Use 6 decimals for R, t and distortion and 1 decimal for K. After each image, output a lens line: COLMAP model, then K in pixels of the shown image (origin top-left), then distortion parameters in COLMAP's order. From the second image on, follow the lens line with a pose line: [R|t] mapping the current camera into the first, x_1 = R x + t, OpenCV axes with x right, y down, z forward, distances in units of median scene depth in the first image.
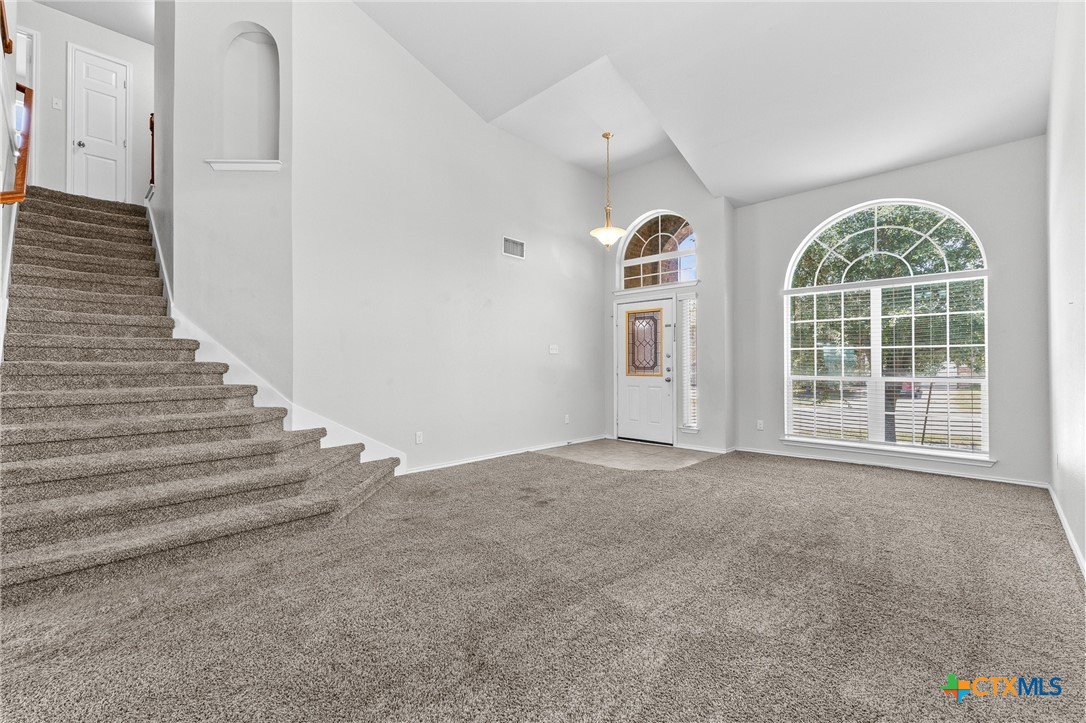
lens RADIAL K [[464.6, 0, 541.2], [0, 464.6, 362.3], [0, 0, 1]] dist [0.007250, 0.000322]
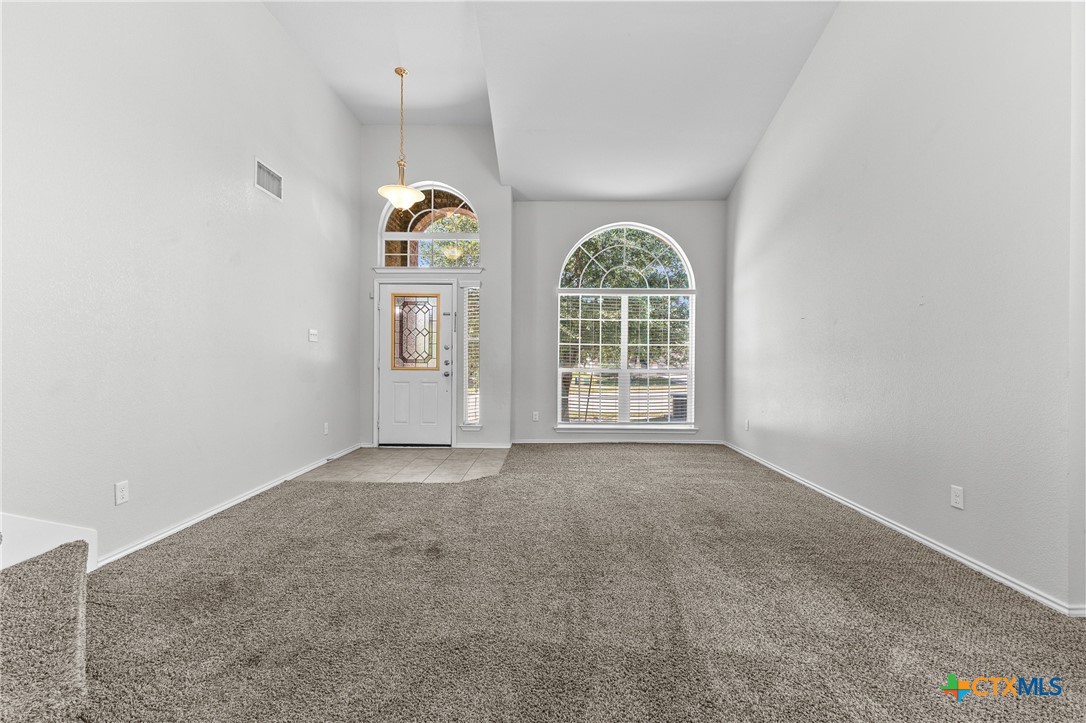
lens RADIAL K [[464.6, 0, 542.6], [0, 464.6, 363.6], [0, 0, 1]] dist [0.007250, 0.000322]
pose [[0.727547, -0.001974, 0.686055, -0.233766], [-0.011839, 0.999811, 0.015431, 0.001048], [-0.685956, -0.019348, 0.727386, 0.238744]]
